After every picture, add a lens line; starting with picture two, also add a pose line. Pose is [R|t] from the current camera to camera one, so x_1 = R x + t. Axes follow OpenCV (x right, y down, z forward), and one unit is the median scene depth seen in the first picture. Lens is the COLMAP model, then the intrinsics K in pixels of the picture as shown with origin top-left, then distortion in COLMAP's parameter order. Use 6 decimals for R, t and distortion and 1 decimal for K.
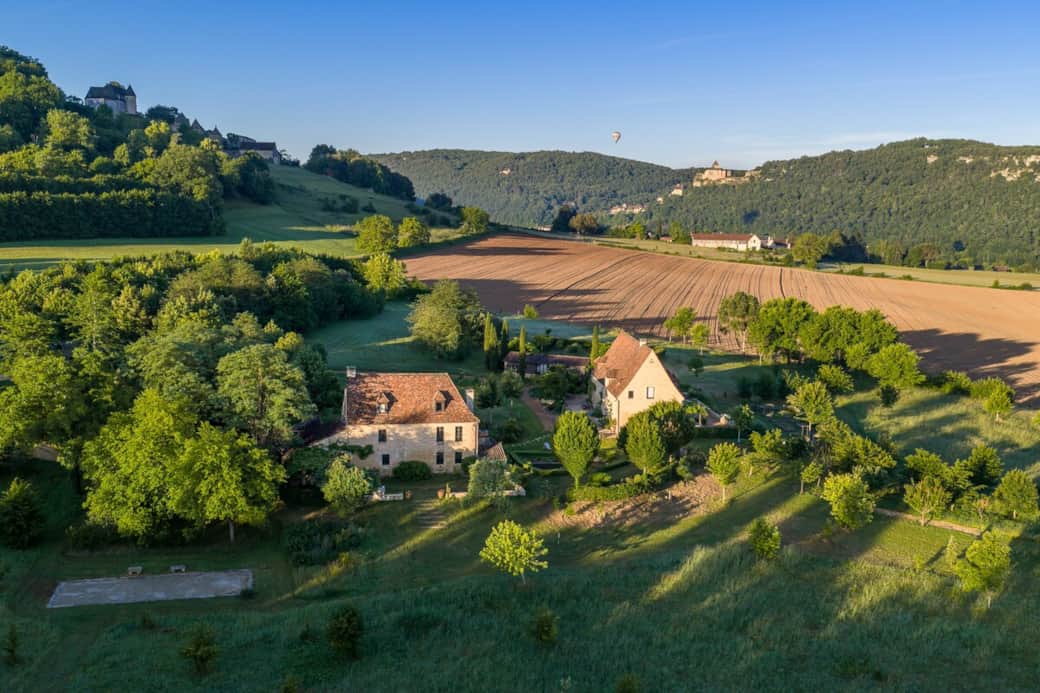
lens RADIAL K [[1025.4, 0, 520.0], [0, 1025.4, 346.5], [0, 0, 1]] dist [0.003226, -0.011266]
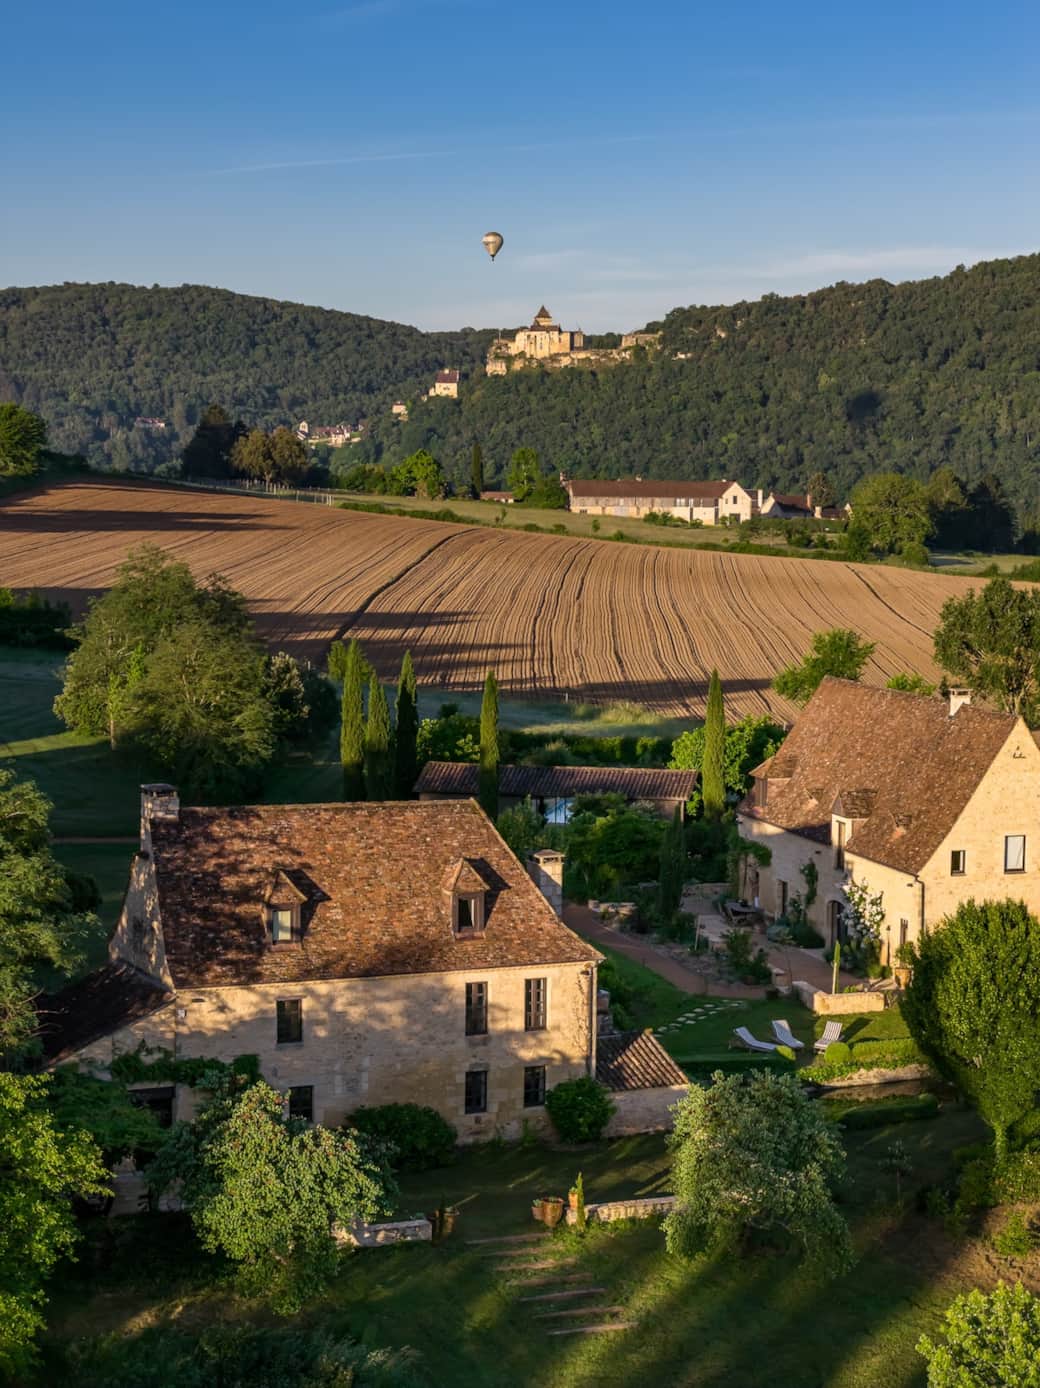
lens RADIAL K [[2767.4, 0, 520.0], [0, 2767.4, 694.0], [0, 0, 1]] dist [-0.191901, 0.475944]
pose [[0.981032, -0.025911, 0.192106, -0.064093], [0.034446, 0.998556, -0.041224, 0.008927], [-0.190761, 0.047059, 0.980508, 0.069794]]
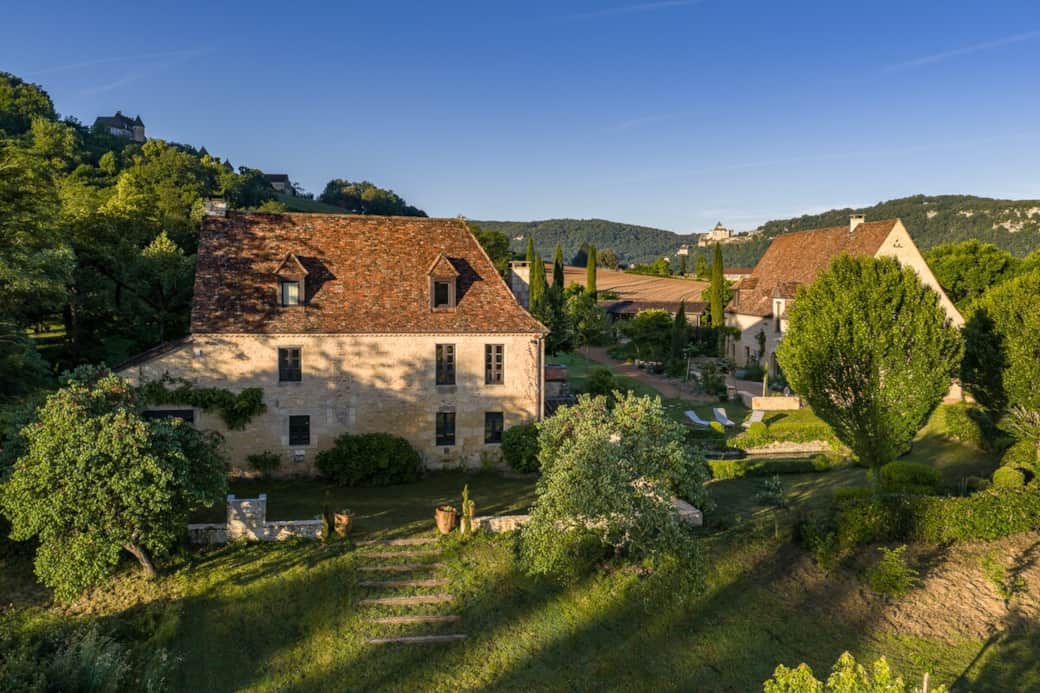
lens RADIAL K [[926.6, 0, 473.0], [0, 926.6, 328.0], [0, 0, 1]] dist [0.002639, -0.017082]
pose [[0.997928, -0.015188, -0.062529, -0.013860], [0.009732, 0.996191, -0.086651, 0.030698], [0.063606, 0.085862, 0.994275, 0.198644]]
